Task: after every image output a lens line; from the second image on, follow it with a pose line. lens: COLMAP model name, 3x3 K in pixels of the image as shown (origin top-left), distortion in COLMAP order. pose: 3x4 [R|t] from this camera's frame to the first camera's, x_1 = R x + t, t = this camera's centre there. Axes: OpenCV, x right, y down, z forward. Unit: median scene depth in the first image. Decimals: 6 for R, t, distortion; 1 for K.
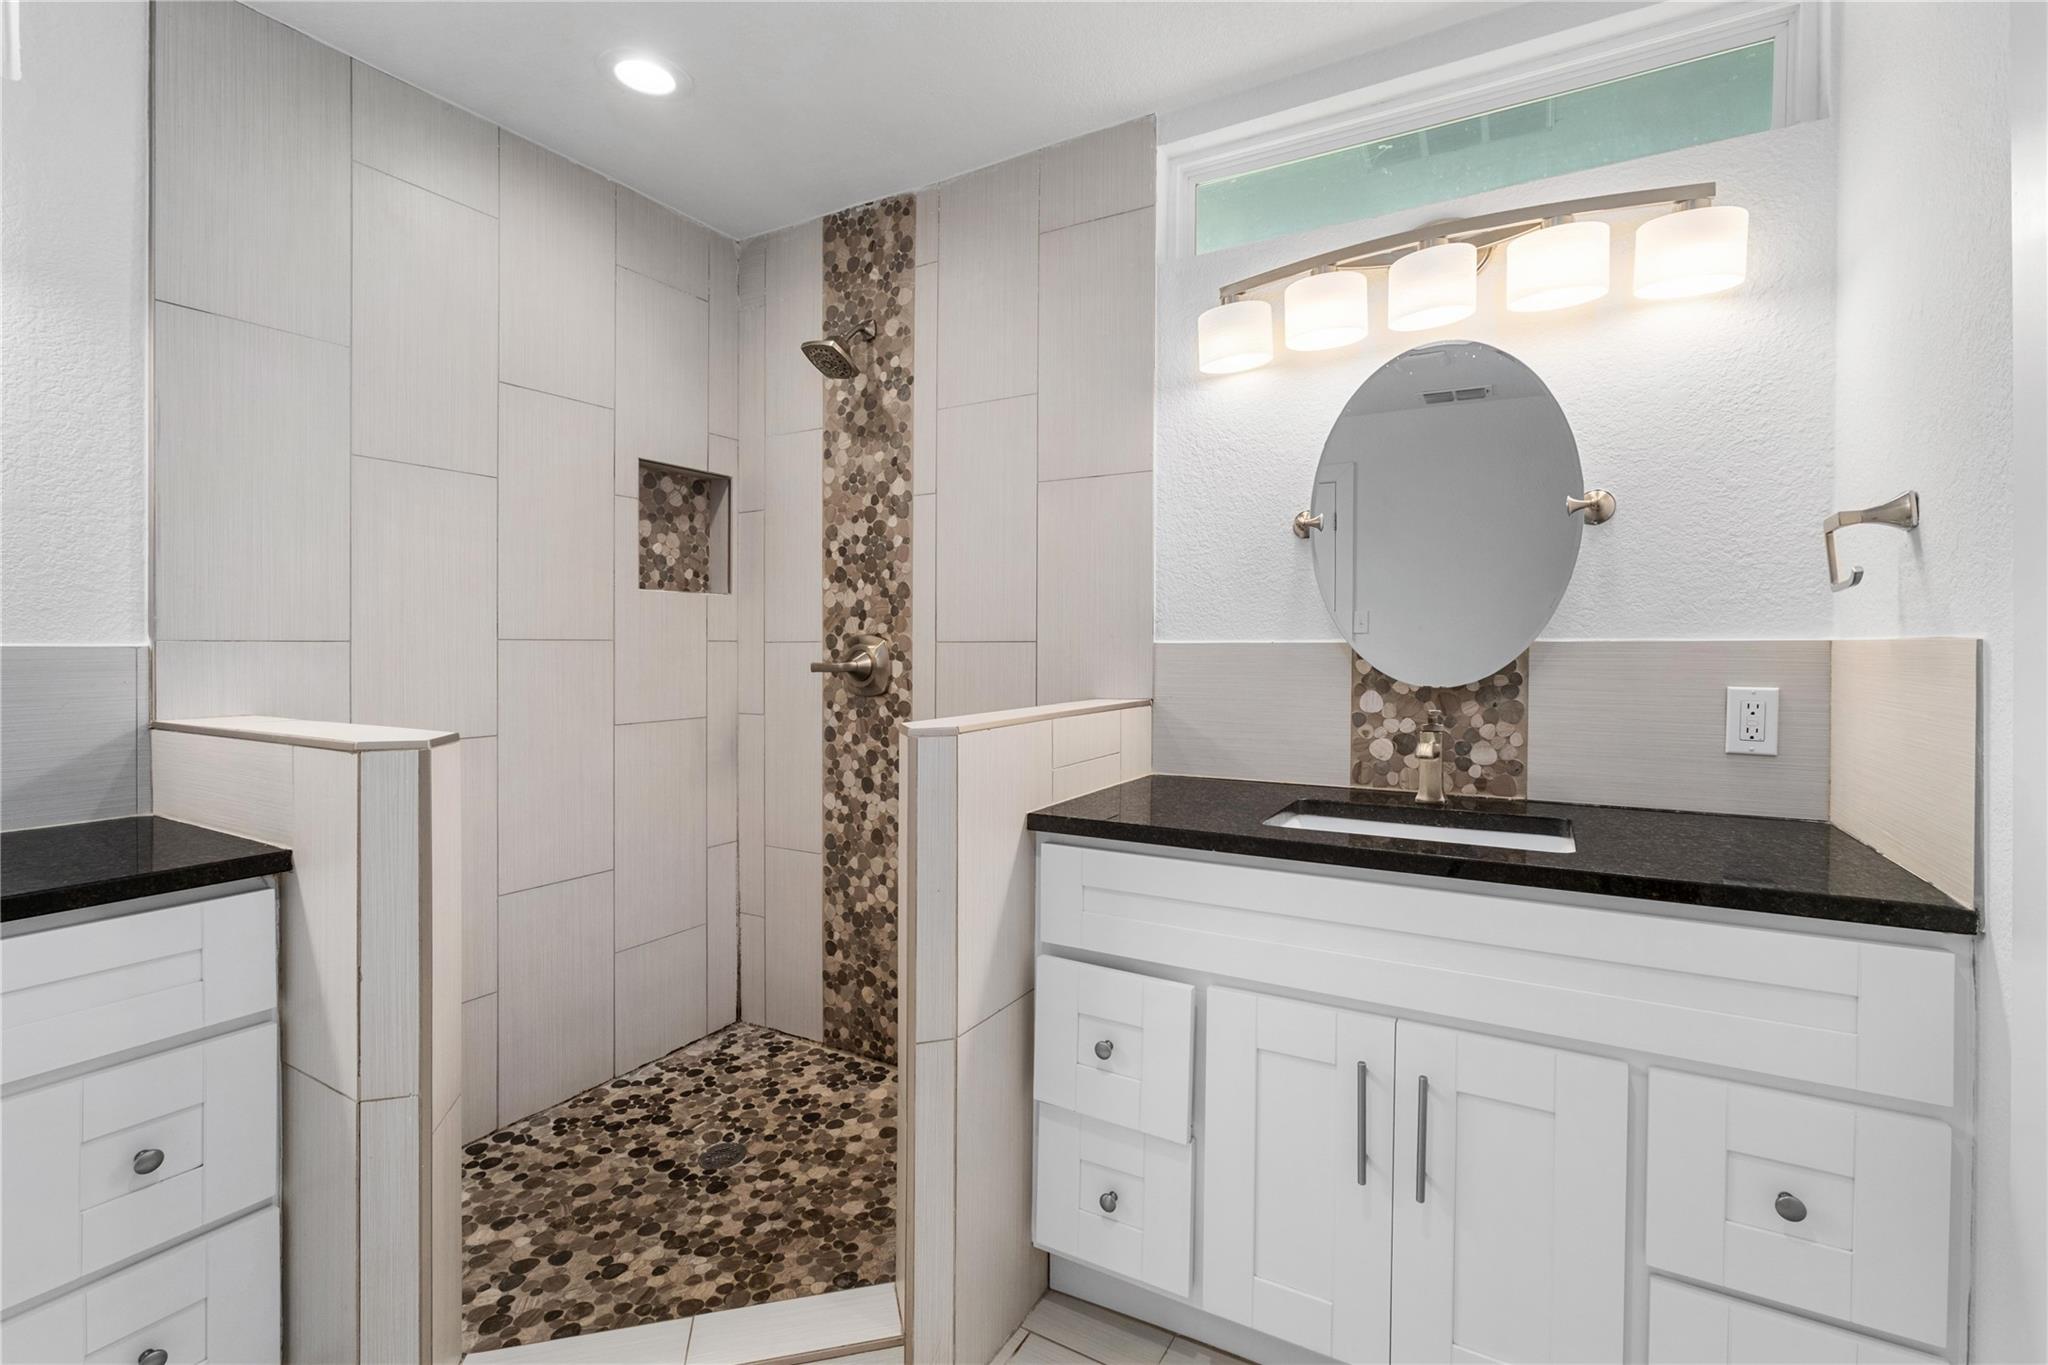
lens RADIAL K [[946.3, 0, 1024.0], [0, 946.3, 682.5], [0, 0, 1]] dist [0.002927, 0.000444]
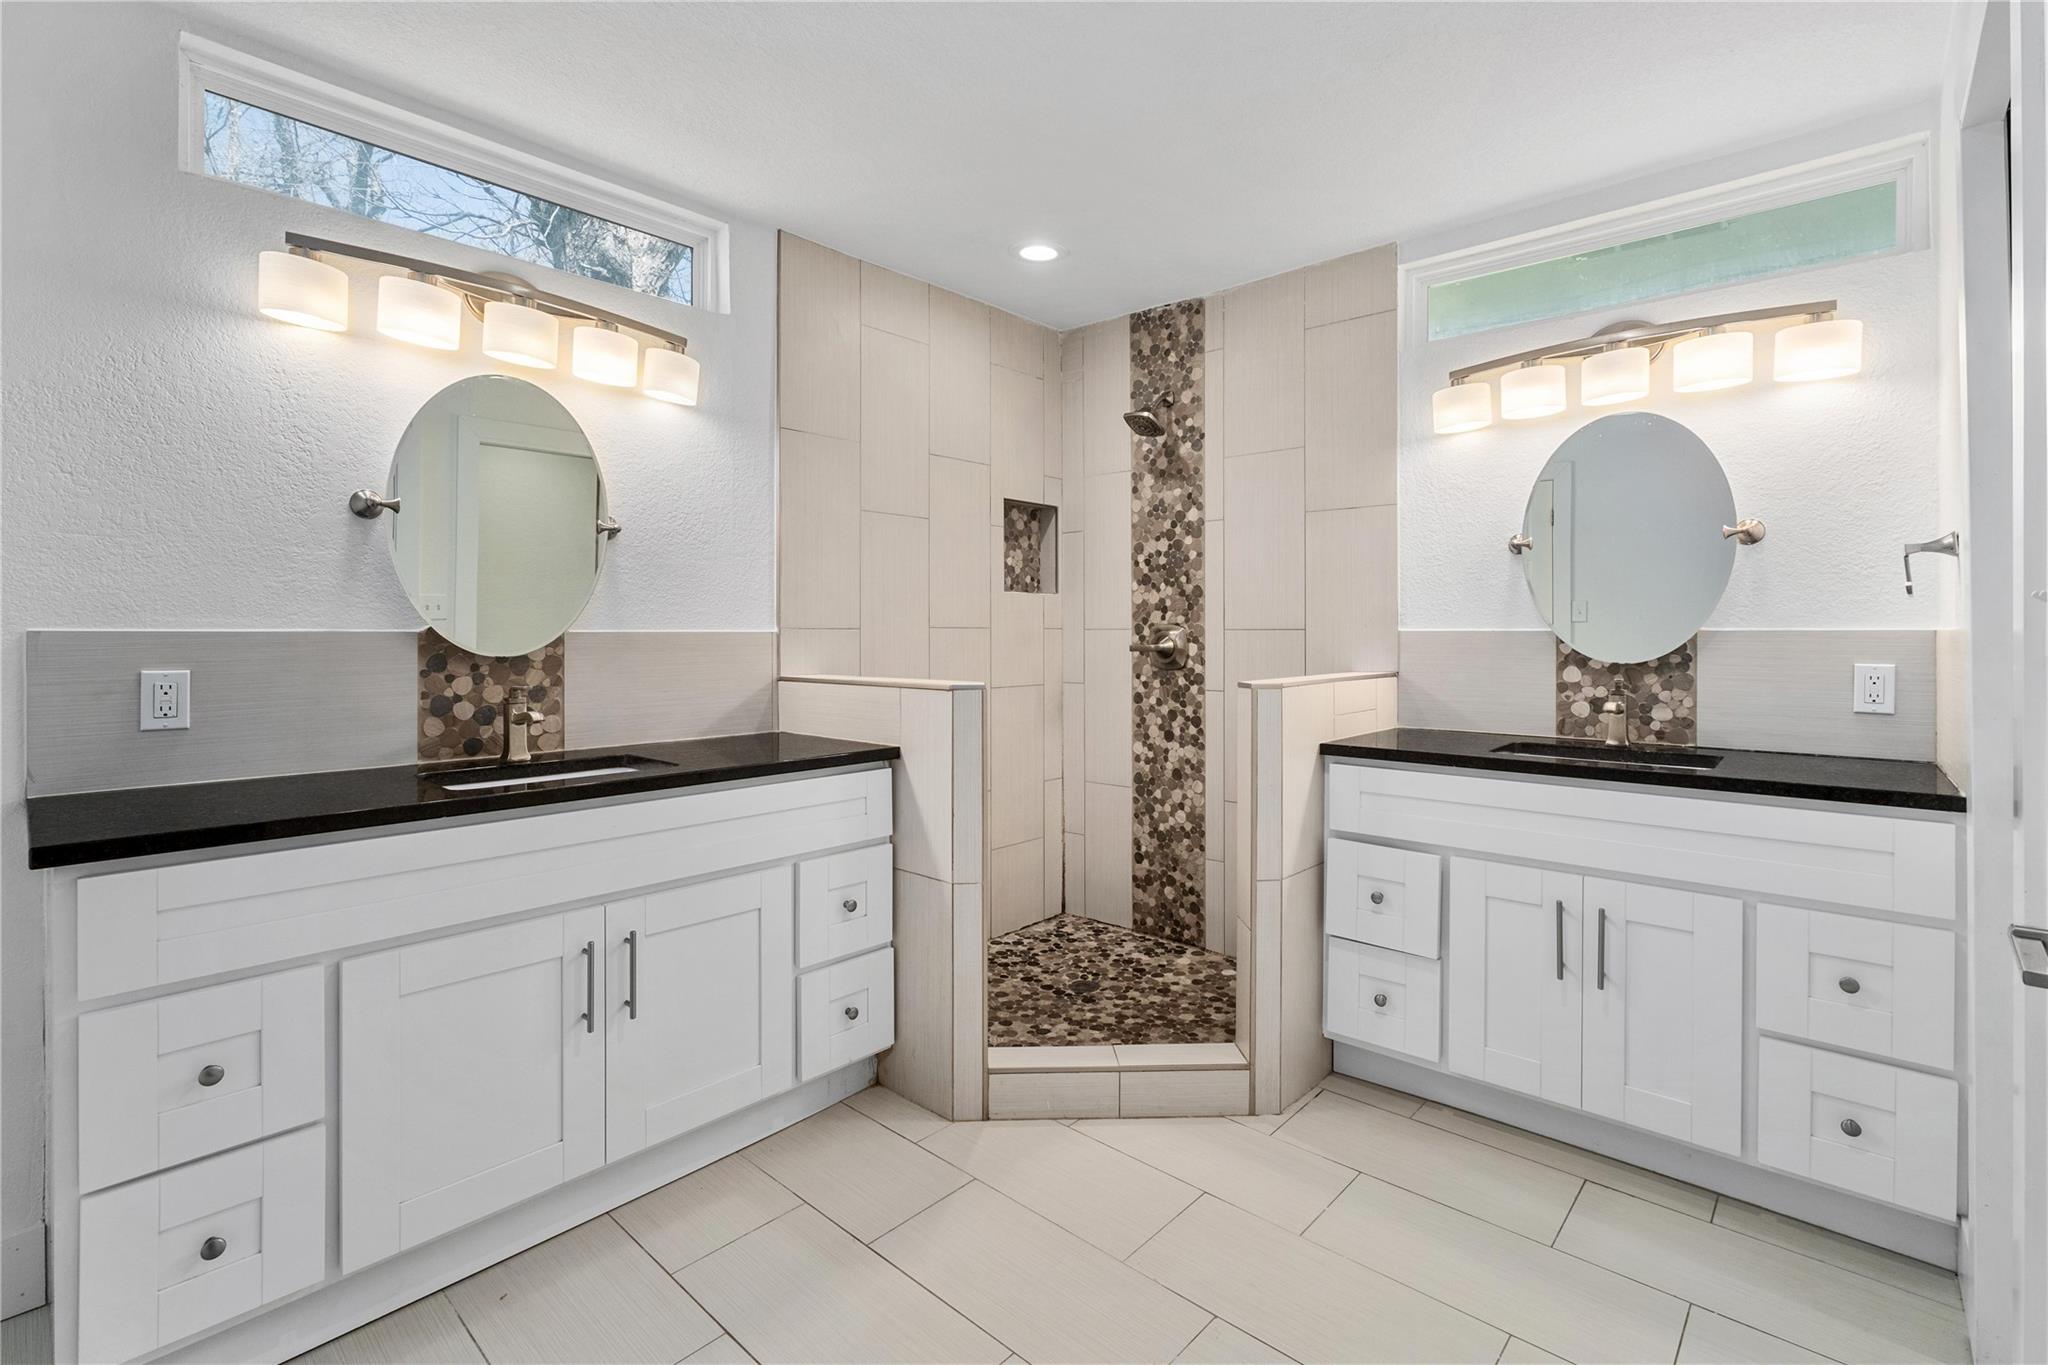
lens RADIAL K [[933.2, 0, 1030.4], [0, 933.2, 632.6], [0, 0, 1]] dist [-0.004716, 0.008212]
pose [[0.979917, 0.002165, -0.199396, -0.104726], [-0.009795, 0.999257, -0.037282, 0.014710], [0.199167, 0.038487, 0.979210, -0.381177]]
